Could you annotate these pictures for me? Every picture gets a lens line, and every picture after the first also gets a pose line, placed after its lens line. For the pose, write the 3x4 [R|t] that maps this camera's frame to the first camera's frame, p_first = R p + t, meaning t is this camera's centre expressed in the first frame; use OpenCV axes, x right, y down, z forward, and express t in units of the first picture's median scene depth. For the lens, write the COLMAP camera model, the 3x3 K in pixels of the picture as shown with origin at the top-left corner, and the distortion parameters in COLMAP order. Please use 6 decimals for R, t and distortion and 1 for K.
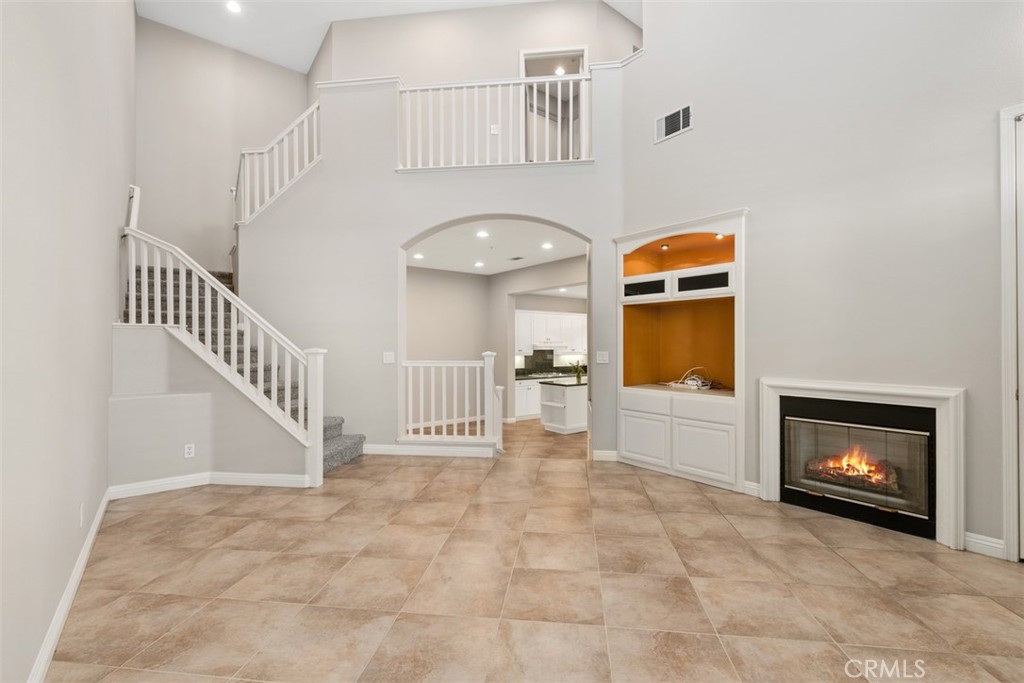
lens RADIAL K [[440.9, 0, 516.0], [0, 440.9, 344.3], [0, 0, 1]] dist [0.002536, 0.000275]
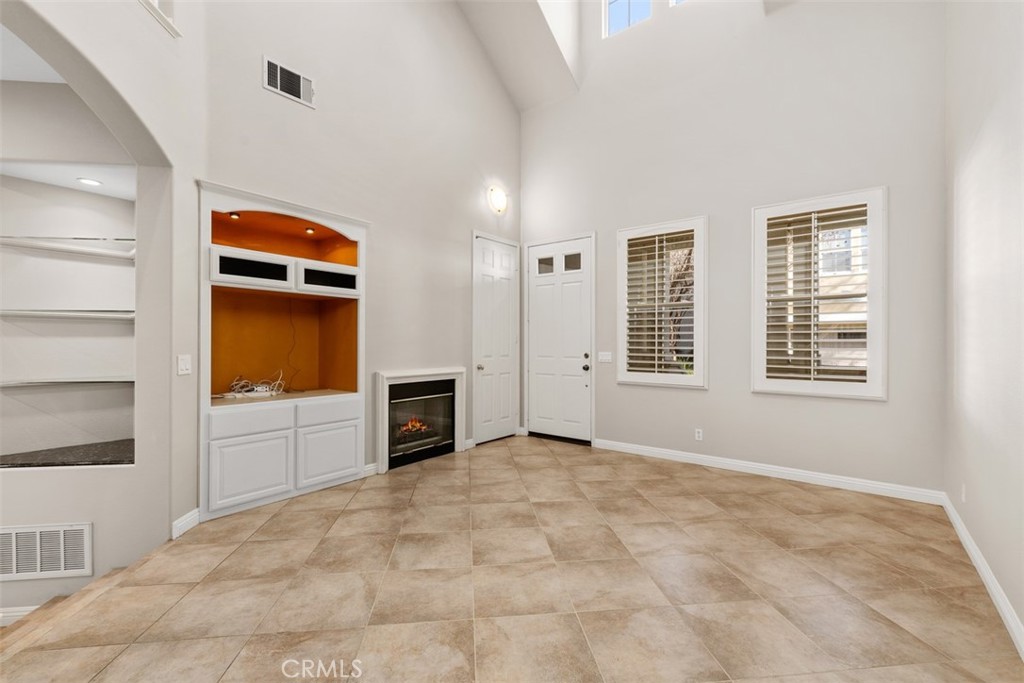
lens RADIAL K [[440.9, 0, 514.6], [0, 440.9, 343.5], [0, 0, 1]] dist [0.002536, 0.000275]
pose [[-0.234697, 0.000577, 0.972068, -0.730757], [-0.001439, 0.999999, -0.000941, 0.000474], [-0.972068, -0.001620, -0.234696, 0.996638]]
